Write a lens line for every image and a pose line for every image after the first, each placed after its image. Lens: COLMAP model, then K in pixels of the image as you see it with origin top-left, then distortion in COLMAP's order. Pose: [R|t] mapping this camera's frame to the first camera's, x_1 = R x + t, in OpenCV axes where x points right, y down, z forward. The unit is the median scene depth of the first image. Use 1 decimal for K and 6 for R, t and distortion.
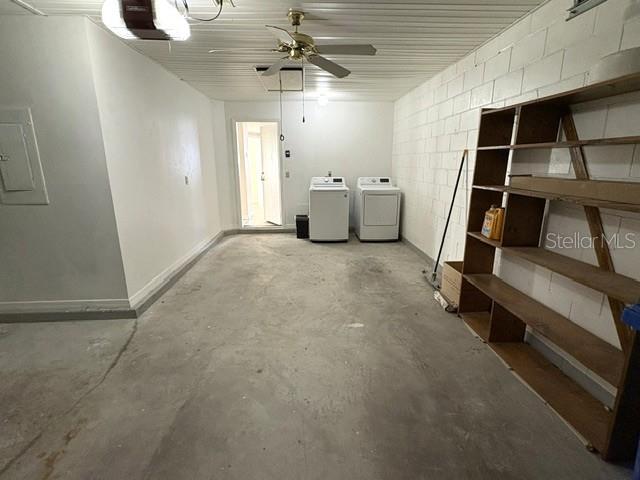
lens RADIAL K [[312.5, 0, 320.0], [0, 312.5, 240.0], [0, 0, 1]] dist [0.001133, 0.000051]
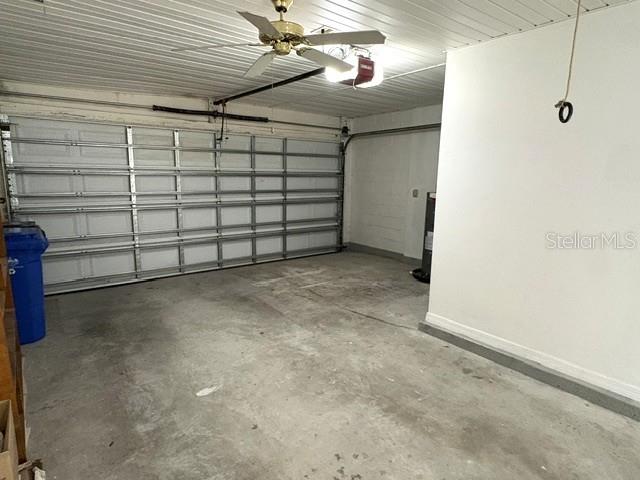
lens RADIAL K [[378.9, 0, 320.0], [0, 378.9, 240.0], [0, 0, 1]] dist [-0.000920, -0.000334]
pose [[-0.816106, 0.092414, -0.570465, 0.419692], [-0.154841, 0.916071, 0.369916, -0.496210], [0.556772, 0.390222, -0.733302, 1.853348]]
